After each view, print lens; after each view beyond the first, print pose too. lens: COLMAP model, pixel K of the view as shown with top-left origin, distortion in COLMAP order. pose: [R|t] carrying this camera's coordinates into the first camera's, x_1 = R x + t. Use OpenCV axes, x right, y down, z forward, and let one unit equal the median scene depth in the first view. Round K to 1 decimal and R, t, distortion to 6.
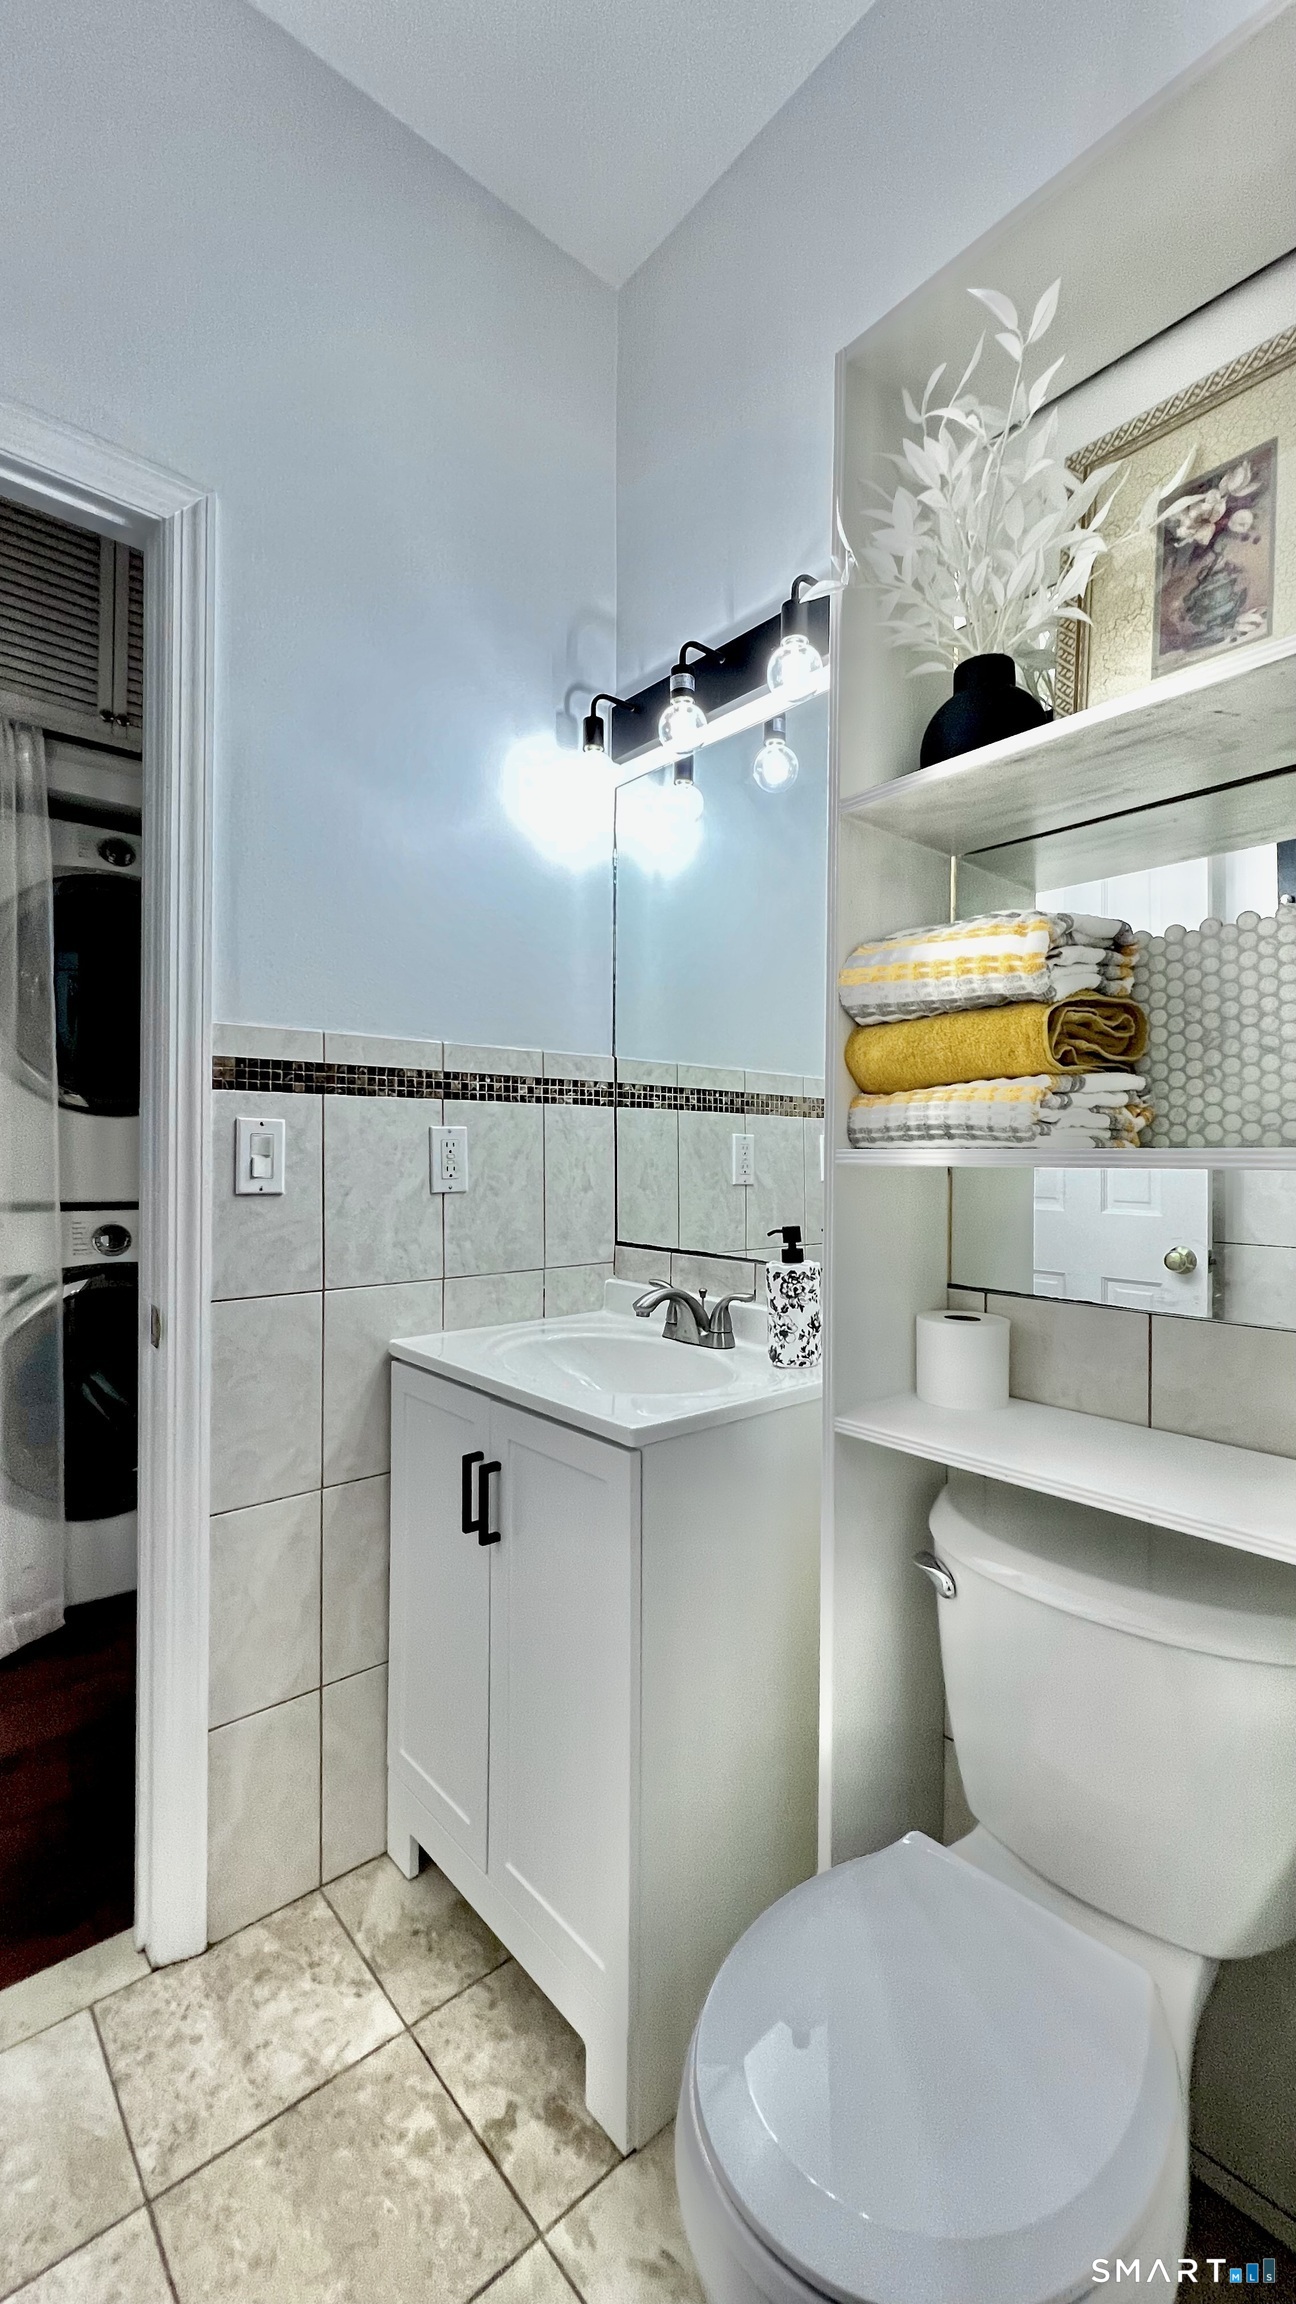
lens RADIAL K [[915.9, 0, 648.0], [0, 915.9, 1152.0], [0, 0, 1]] dist [-0.002775, 0.000205]
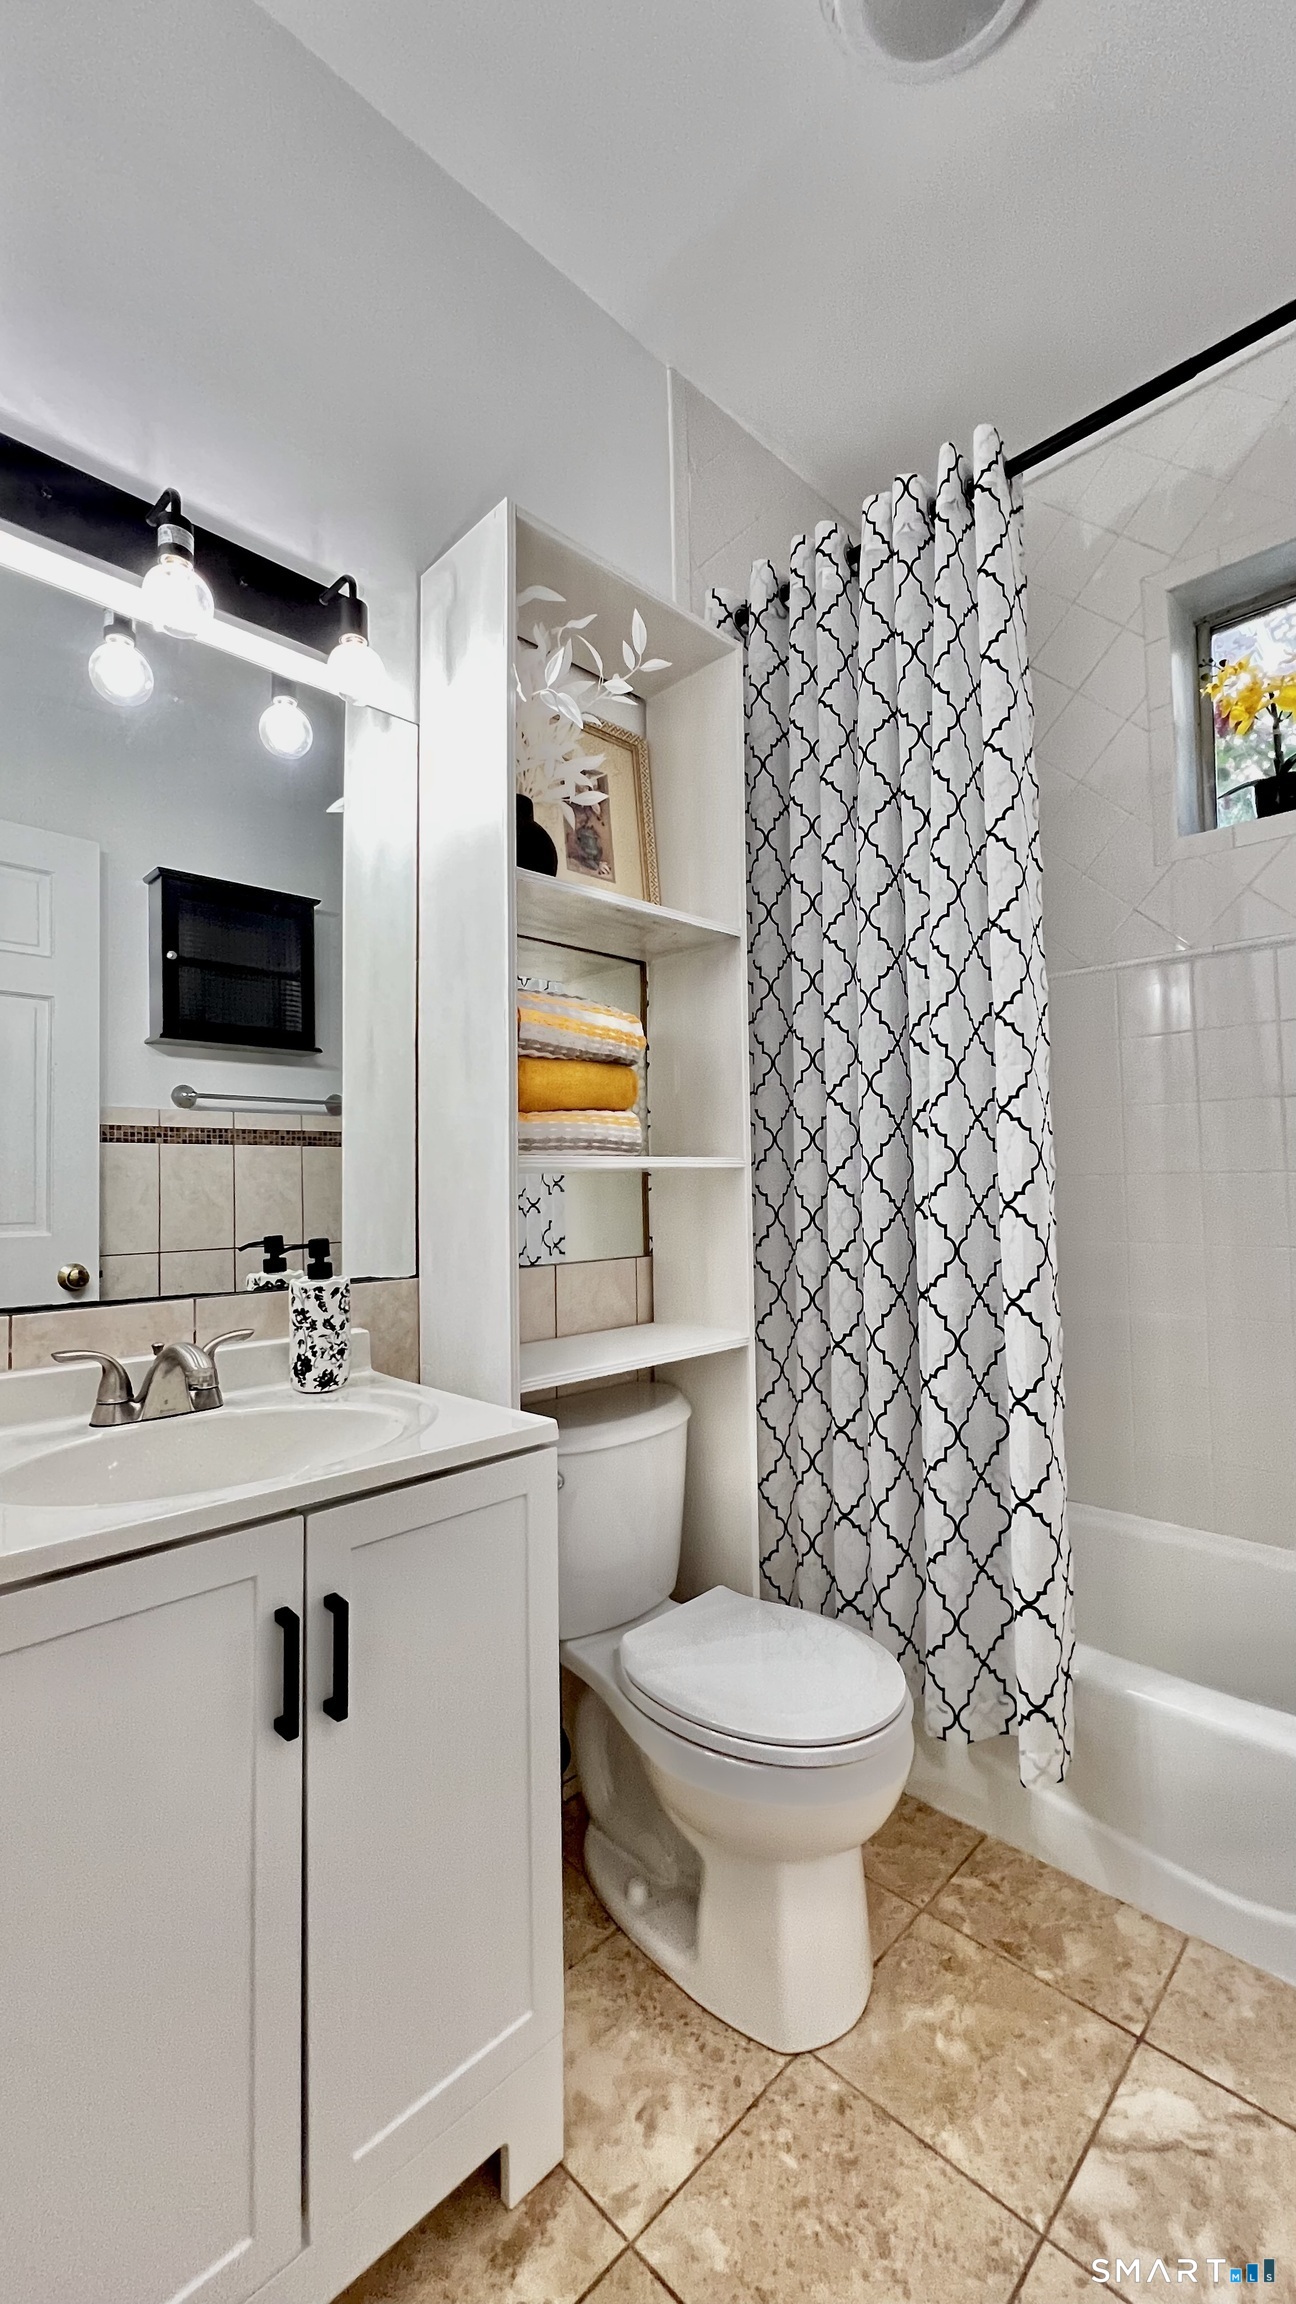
lens RADIAL K [[915.9, 0, 648.0], [0, 915.9, 1152.0], [0, 0, 1]] dist [-0.002775, 0.000205]
pose [[-0.063069, 0.025755, 0.997677, -1.071231], [0.010217, 0.999631, -0.025159, 0.025606], [-0.997957, 0.008606, -0.063308, 0.973570]]
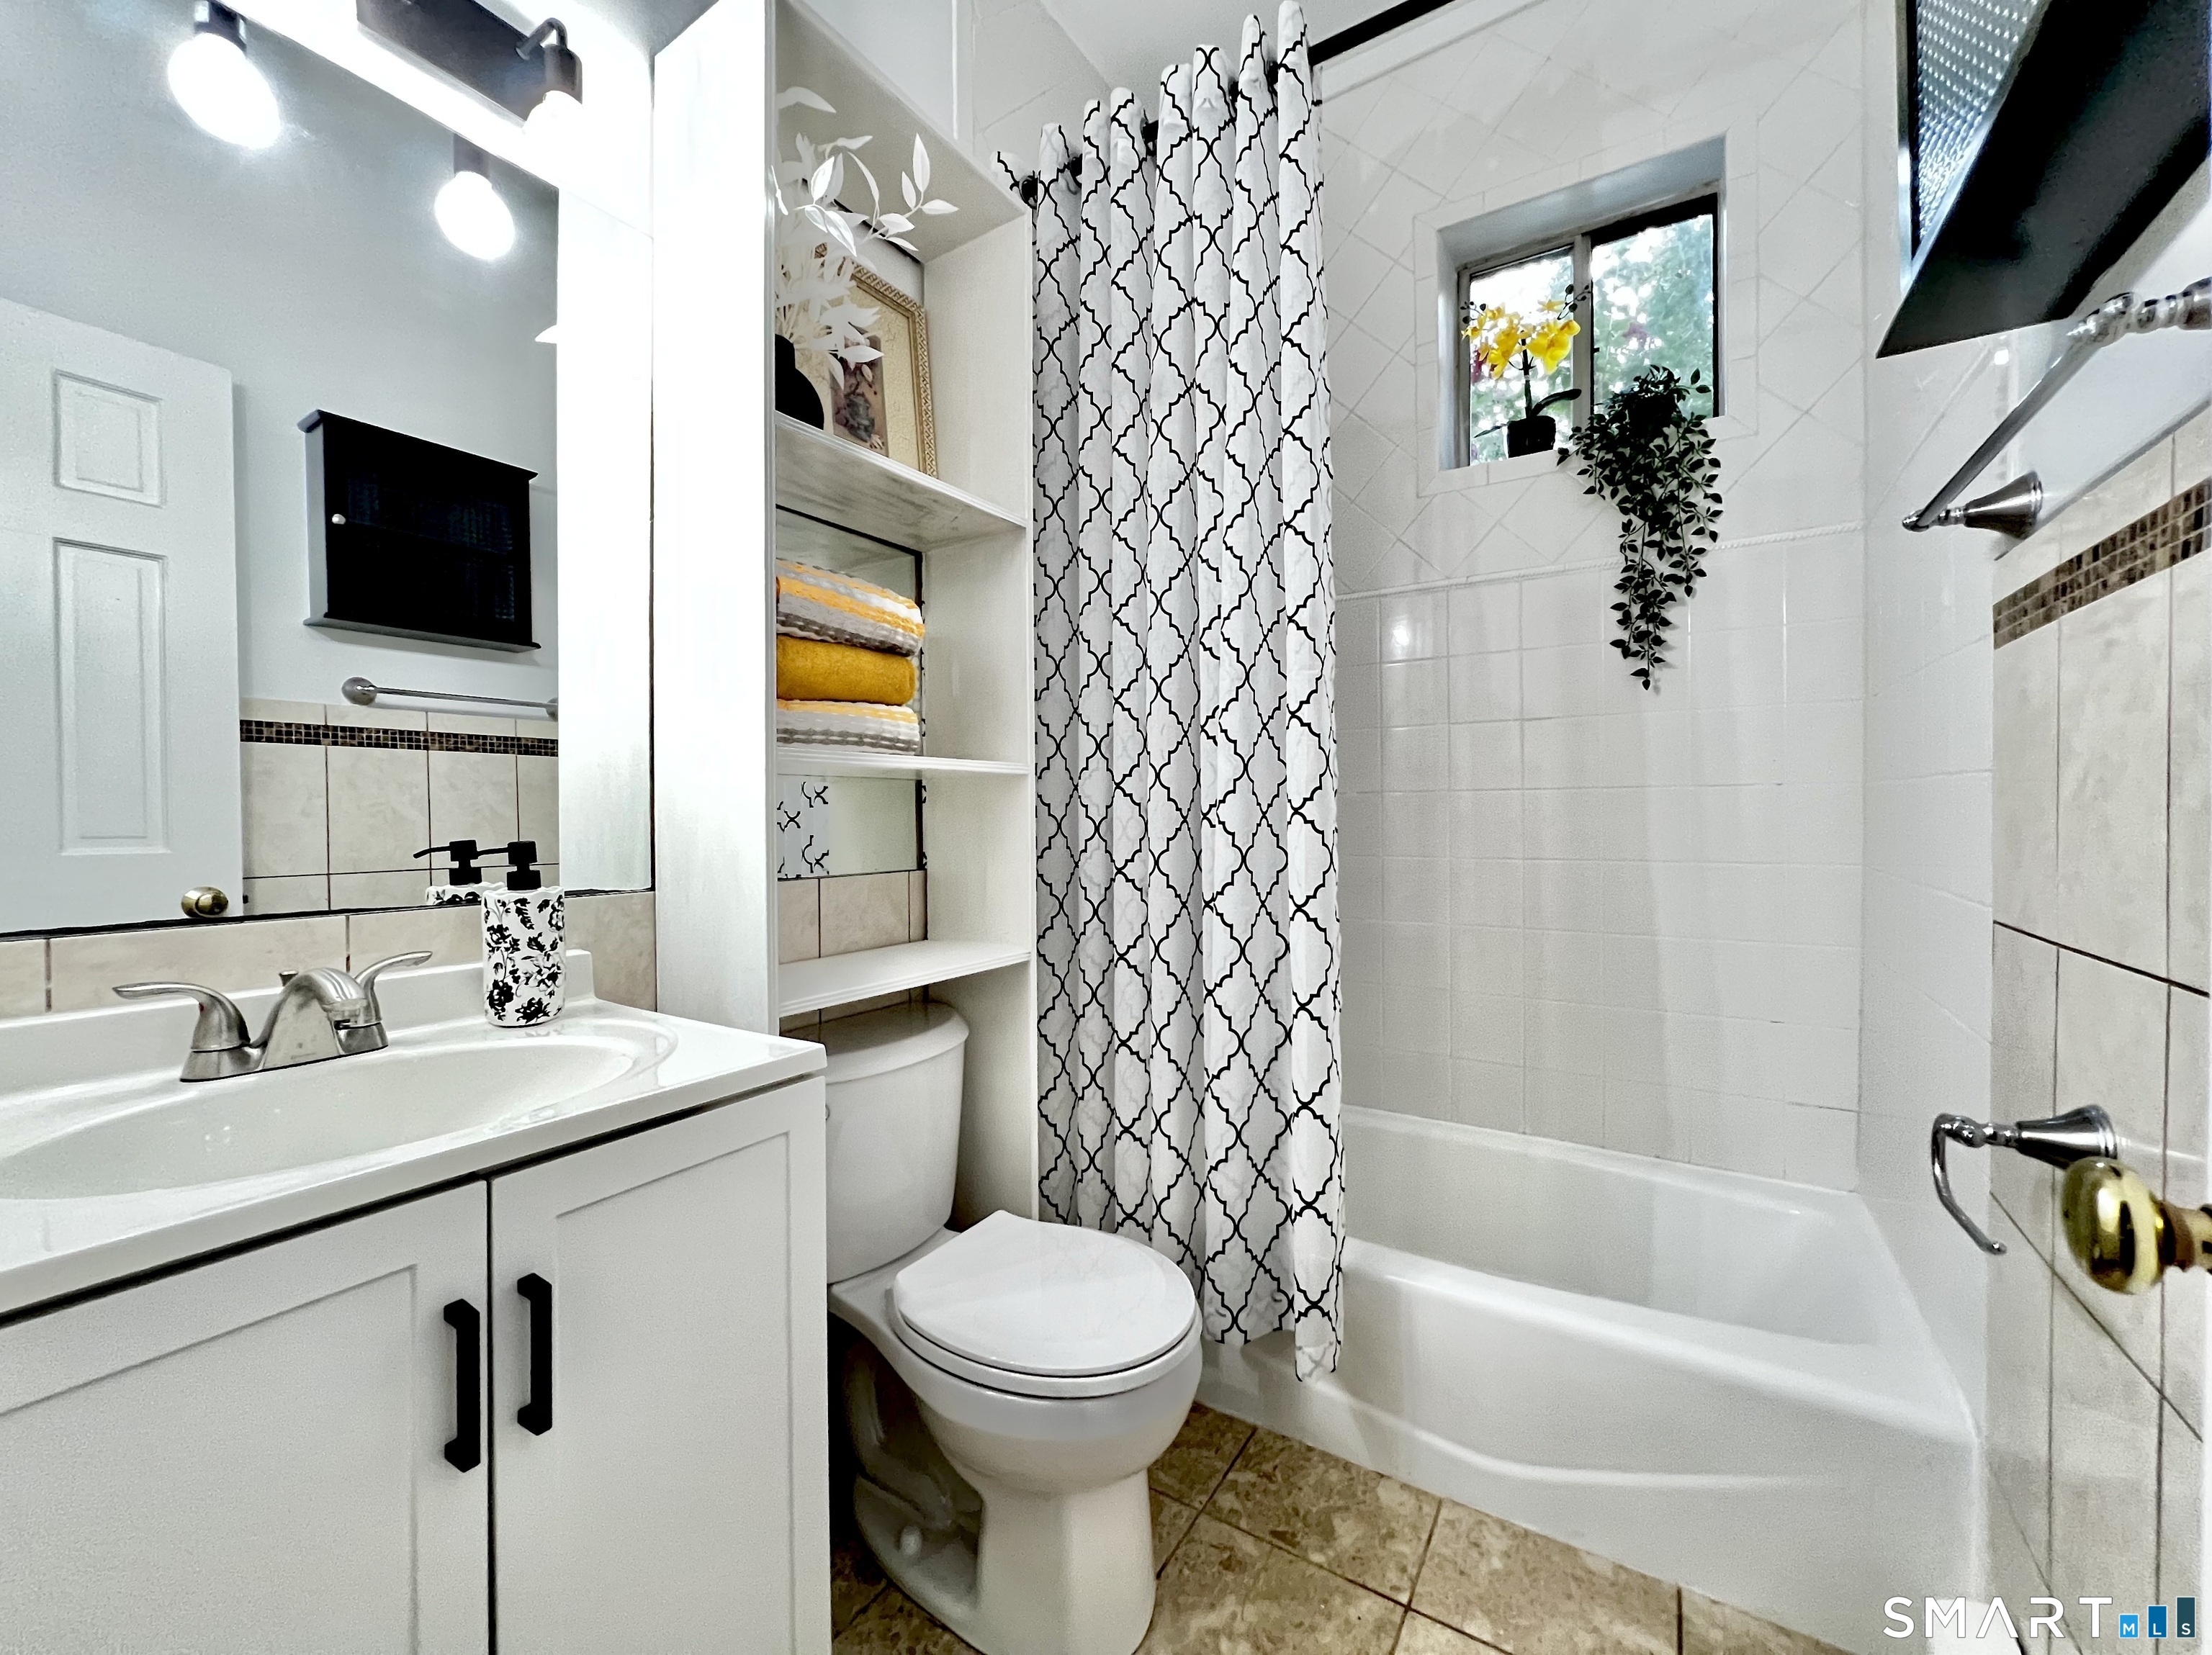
lens RADIAL K [[878.5, 0, 1096.9], [0, 878.5, 824.5], [0, 0, 1]] dist [-0.003681, 0.000219]
pose [[-0.272180, -0.018097, 0.962076, -0.914978], [-0.000703, 0.999827, 0.018609, 0.070577], [-0.962246, 0.004389, -0.272145, 0.990717]]
